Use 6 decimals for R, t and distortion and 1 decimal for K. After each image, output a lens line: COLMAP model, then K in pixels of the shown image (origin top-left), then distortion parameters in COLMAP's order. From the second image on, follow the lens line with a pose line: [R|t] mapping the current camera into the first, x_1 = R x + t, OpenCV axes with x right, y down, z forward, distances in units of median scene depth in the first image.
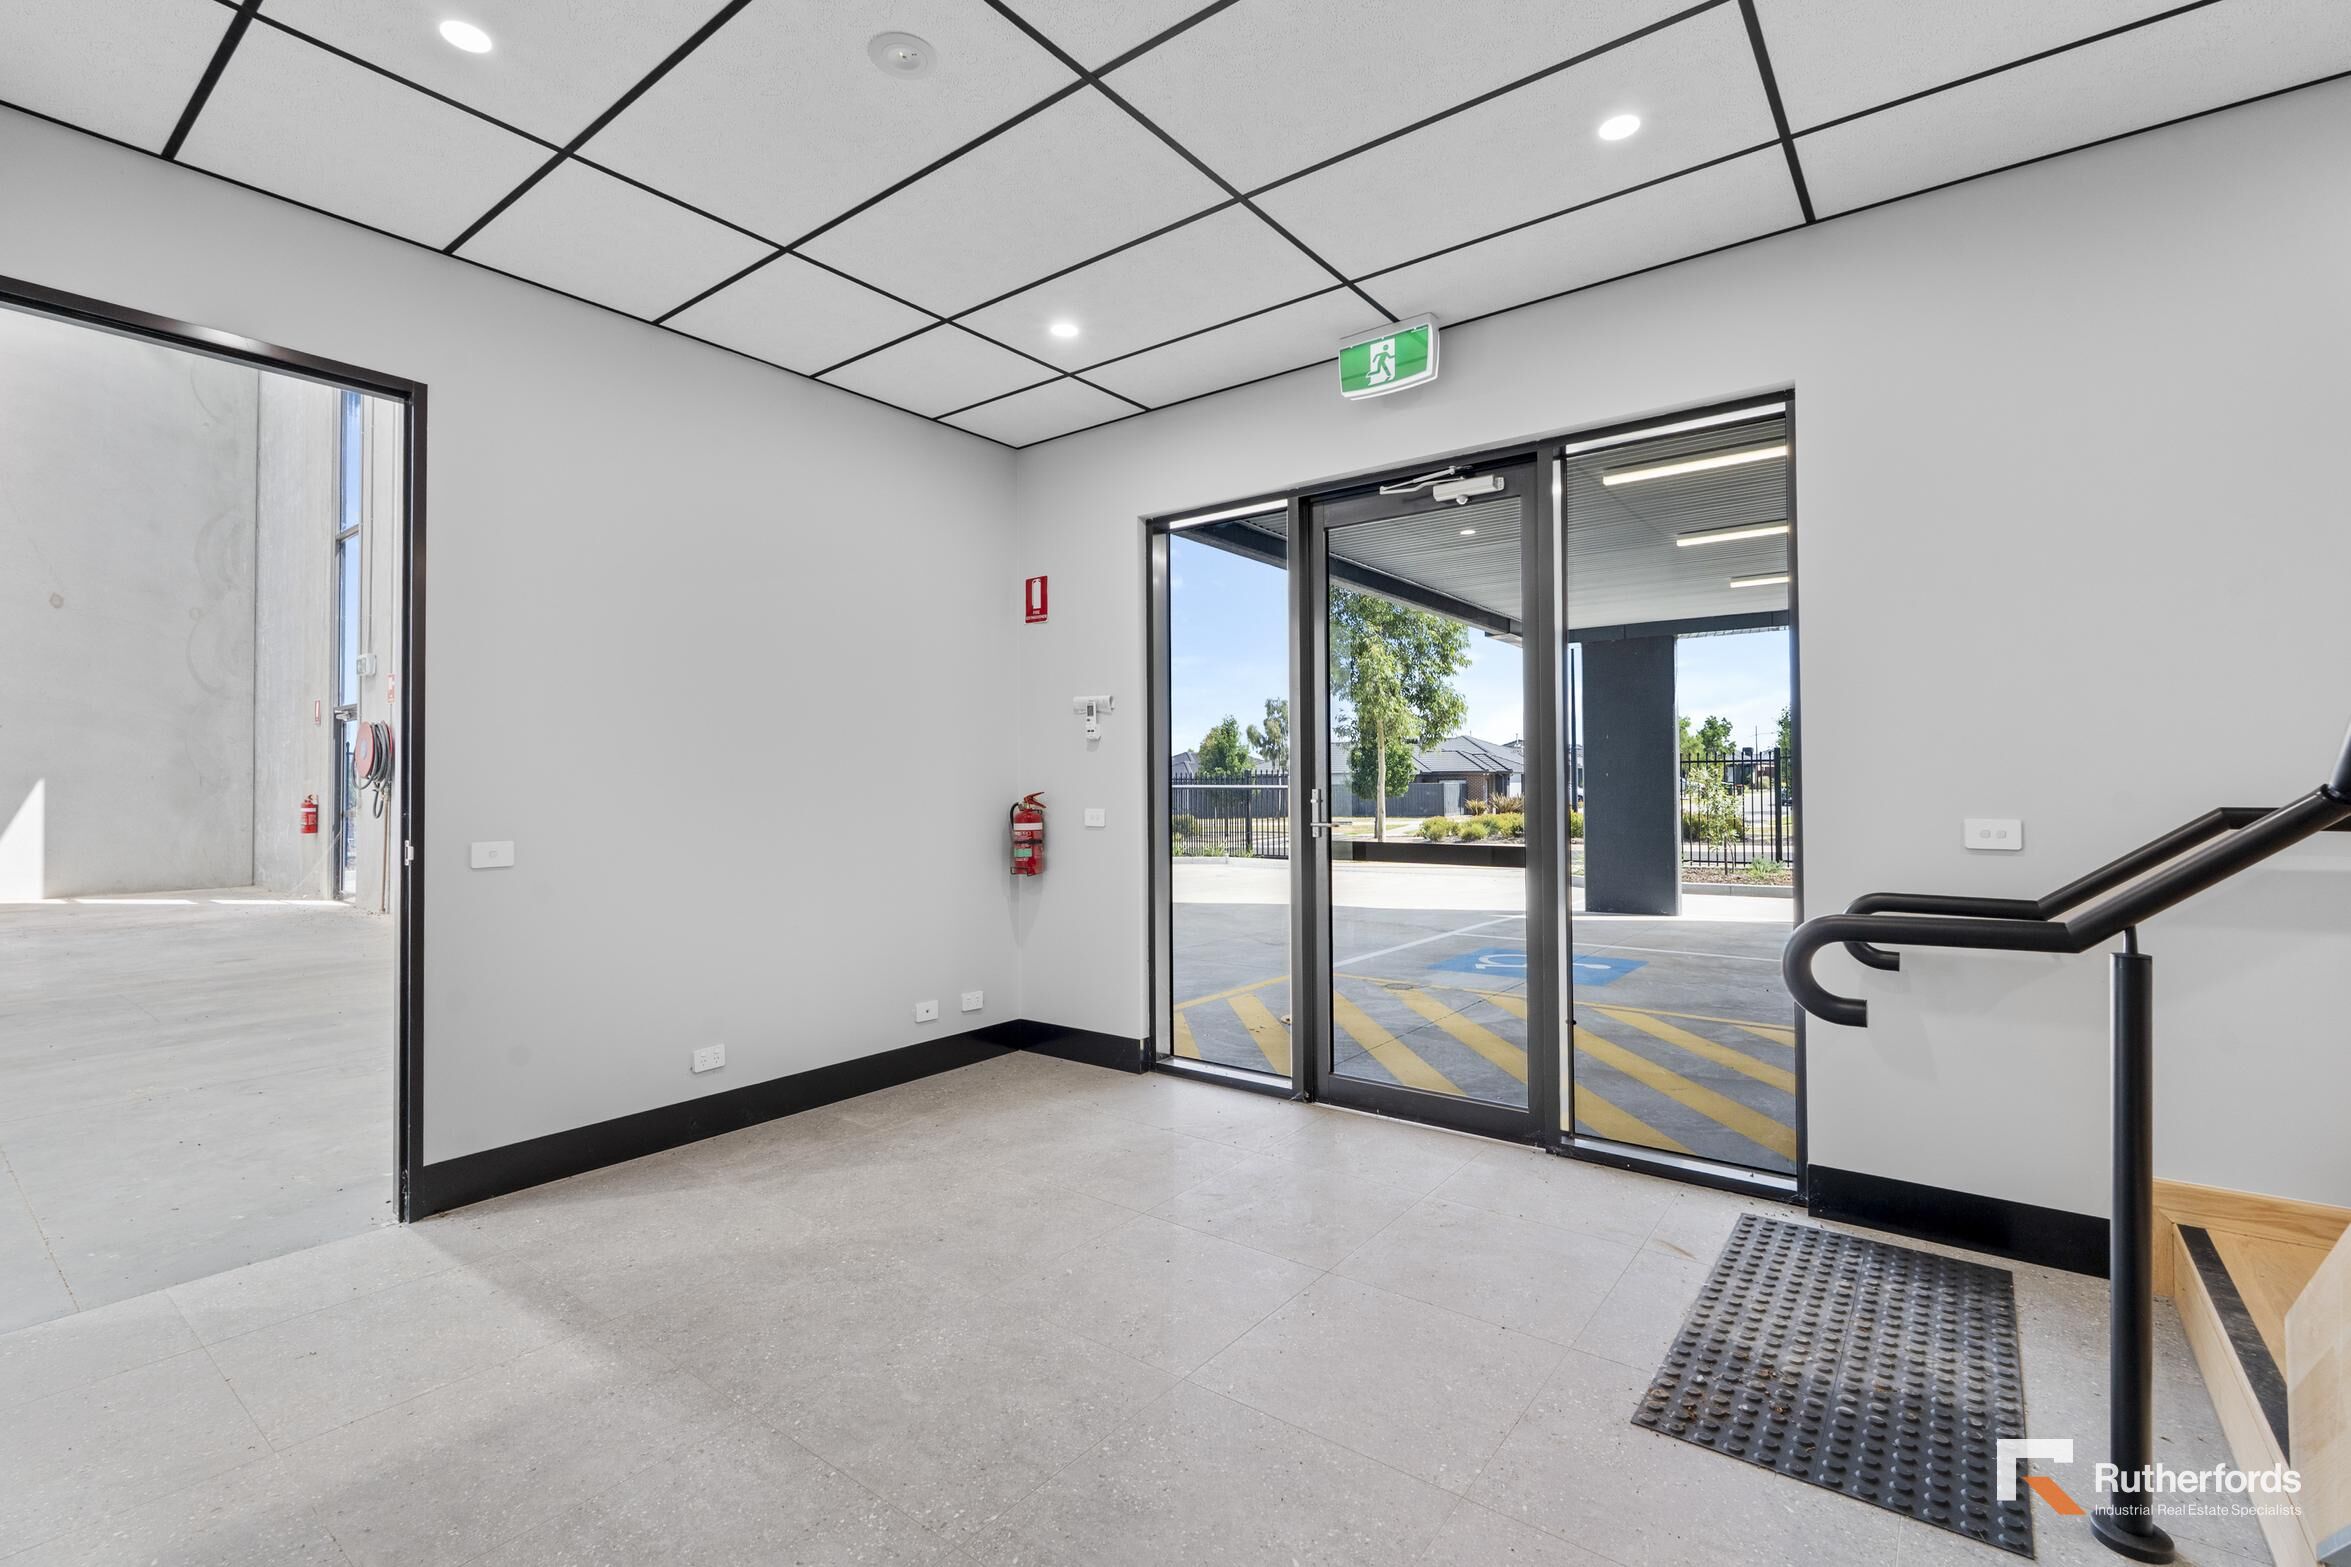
lens RADIAL K [[1036.3, 0, 1175.5], [0, 1036.3, 783.5], [0, 0, 1]] dist [0.000031, 0.000445]
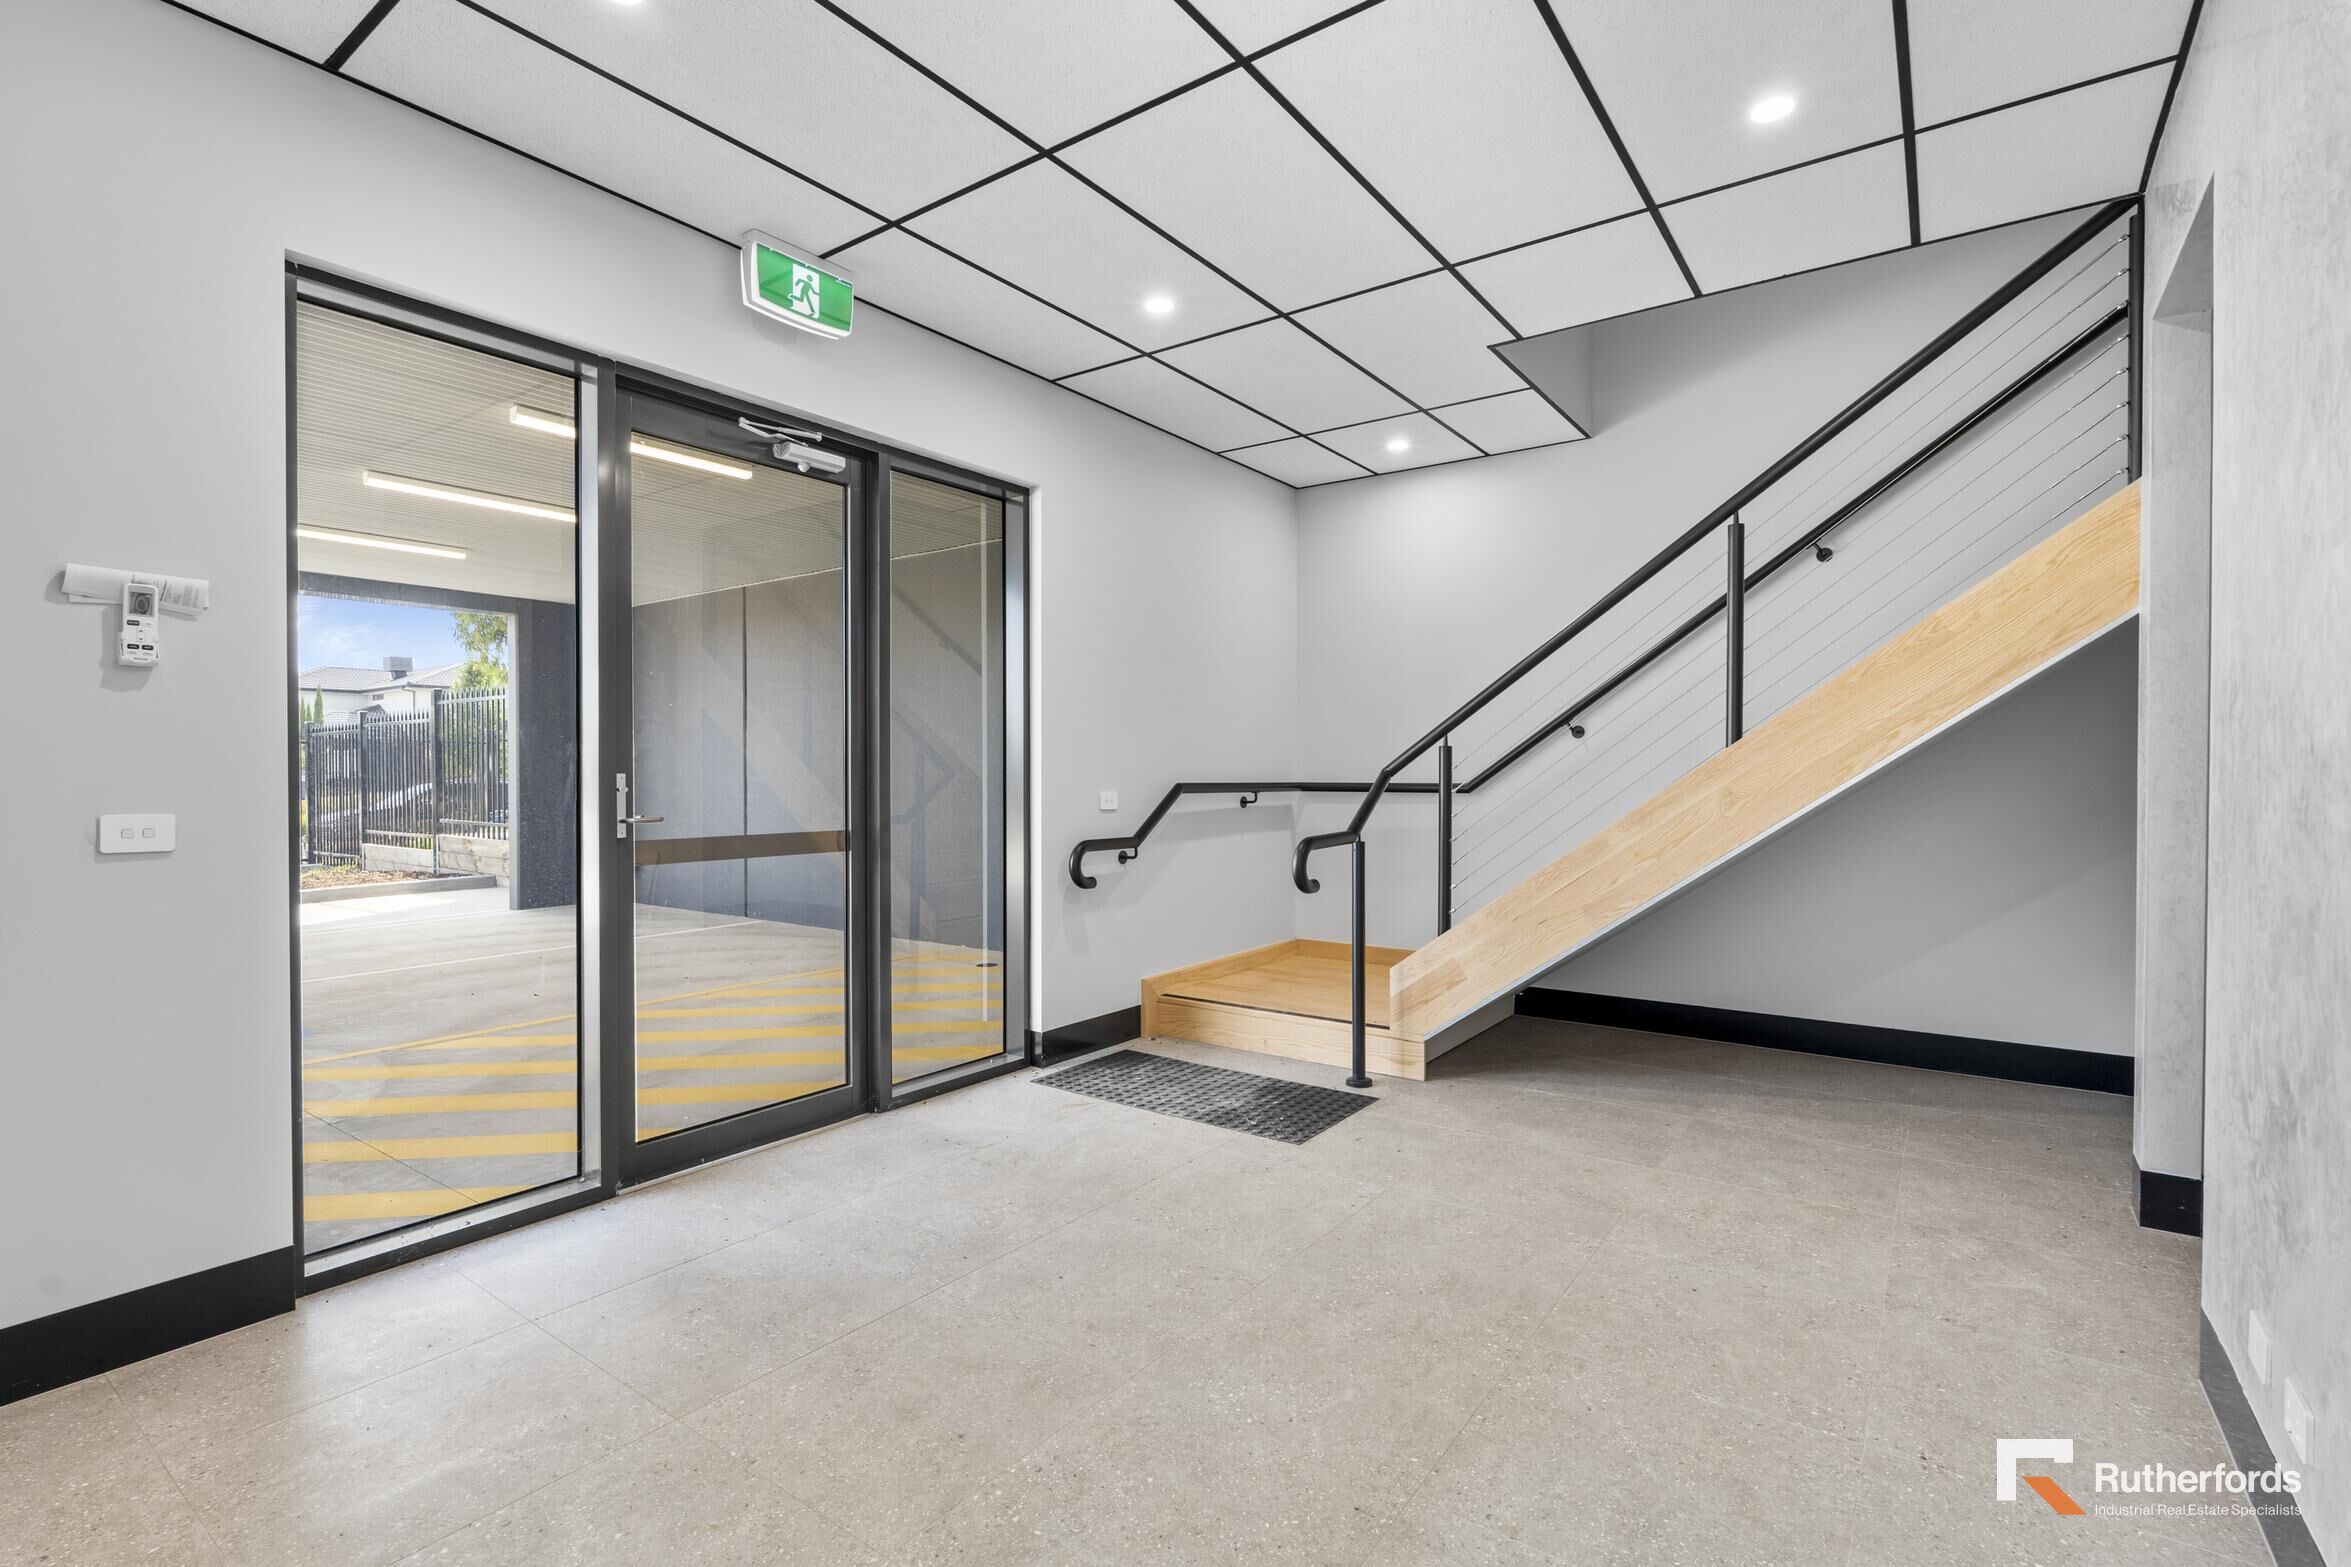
lens RADIAL K [[1084.2, 0, 1170.7], [0, 1084.2, 800.4], [0, 0, 1]] dist [0.009086, -0.000146]
pose [[-0.019398, -0.019905, 0.999614, -0.815558], [-0.001101, 0.999802, 0.019887, 0.011061], [-0.999811, -0.000715, -0.019416, 0.769570]]
